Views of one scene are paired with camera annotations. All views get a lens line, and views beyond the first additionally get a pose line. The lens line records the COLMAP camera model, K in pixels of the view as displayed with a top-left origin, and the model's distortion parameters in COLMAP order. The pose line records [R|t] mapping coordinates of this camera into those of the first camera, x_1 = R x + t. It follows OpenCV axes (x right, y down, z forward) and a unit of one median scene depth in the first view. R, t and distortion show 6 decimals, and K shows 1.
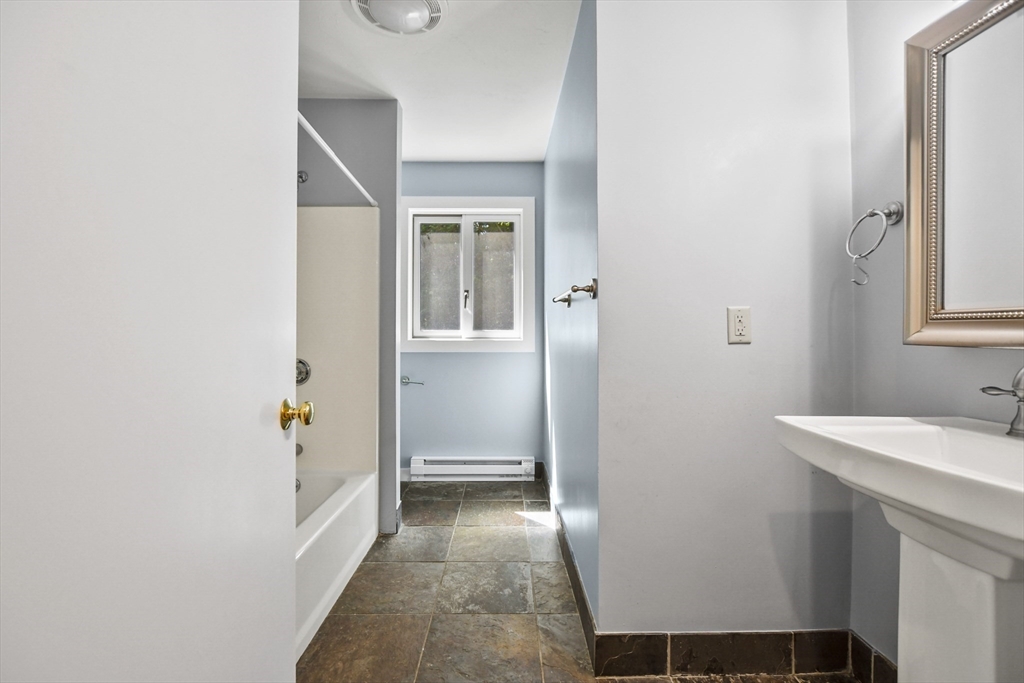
lens RADIAL K [[447.3, 0, 511.3], [0, 447.3, 337.8], [0, 0, 1]] dist [-0.011422, 0.003357]
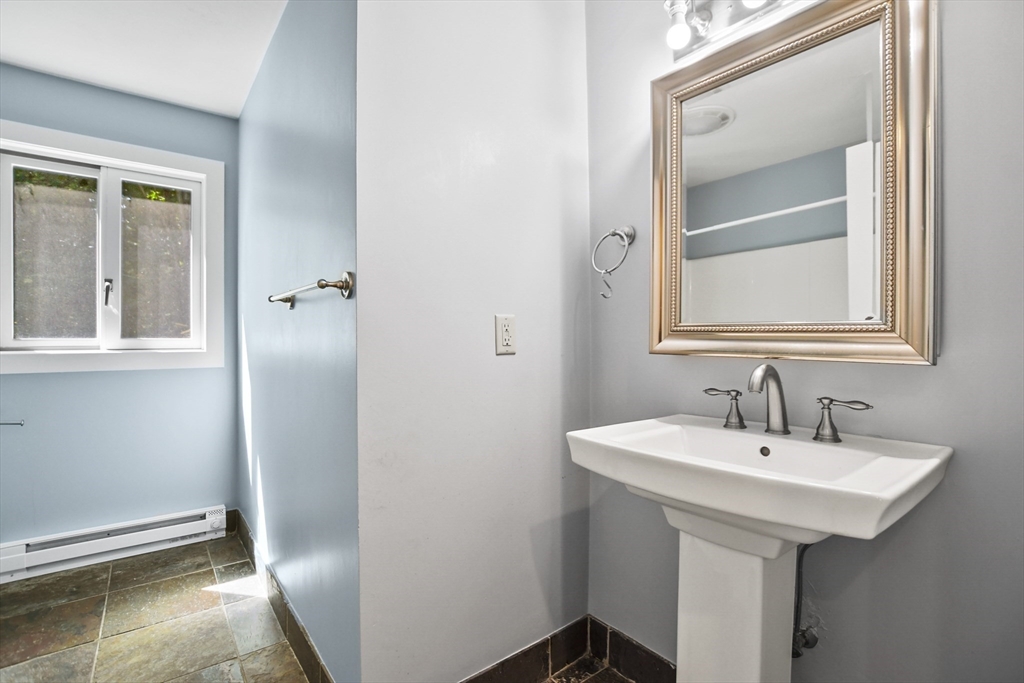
lens RADIAL K [[476.4, 0, 520.4], [0, 476.4, 344.1], [0, 0, 1]] dist [-0.026609, 0.003233]
pose [[0.803471, -0.006237, 0.595312, -0.057288], [0.007751, 0.999970, 0.000015, -0.007653], [-0.595294, 0.004602, 0.803495, 0.166868]]
